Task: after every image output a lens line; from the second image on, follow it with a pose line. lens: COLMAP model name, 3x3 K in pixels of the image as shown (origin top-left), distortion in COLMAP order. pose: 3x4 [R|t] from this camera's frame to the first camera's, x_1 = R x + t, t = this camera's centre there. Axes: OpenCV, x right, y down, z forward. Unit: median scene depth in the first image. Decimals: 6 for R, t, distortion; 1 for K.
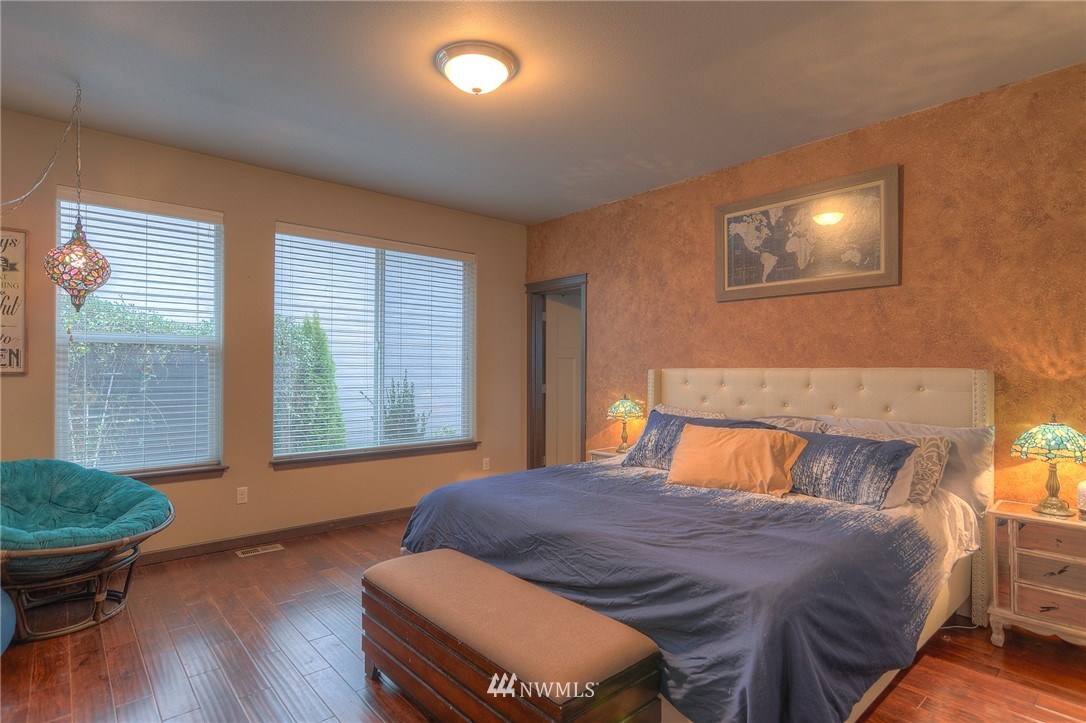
lens RADIAL K [[556.2, 0, 546.6], [0, 556.2, 375.9], [0, 0, 1]] dist [0.001254, 0.001571]
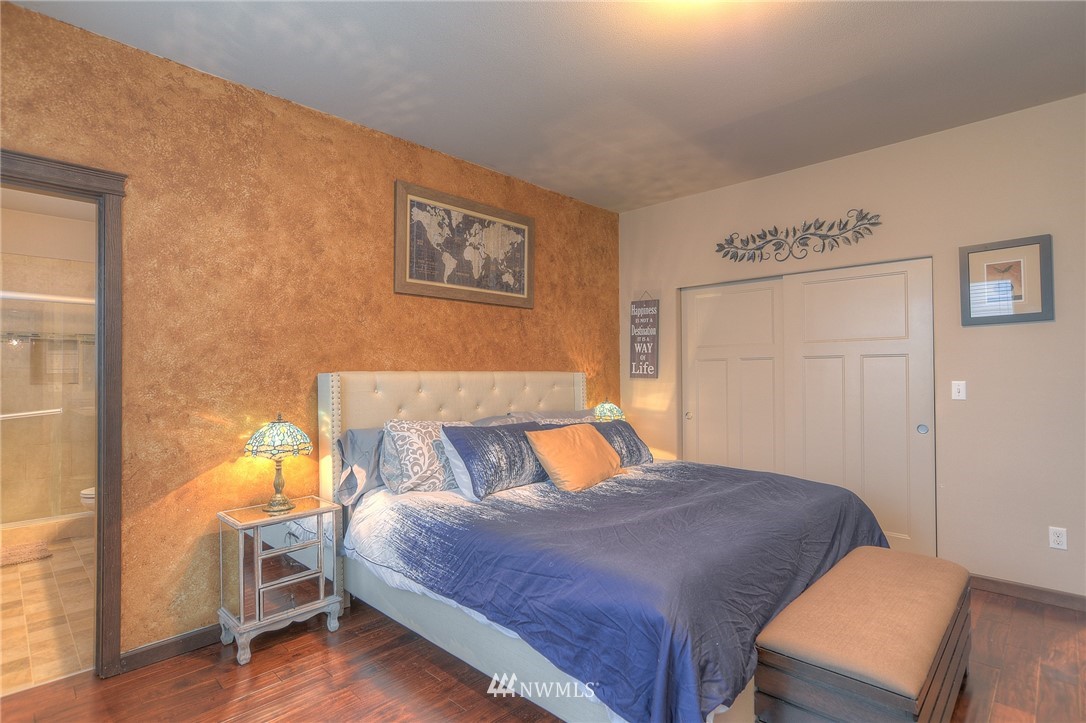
lens RADIAL K [[556.2, 0, 546.6], [0, 556.2, 375.9], [0, 0, 1]] dist [0.001254, 0.001571]
pose [[-0.072368, 0.007998, 0.997346, -0.560912], [0.028338, 0.999581, -0.005959, 0.004221], [-0.996975, 0.027832, -0.072564, 0.862356]]
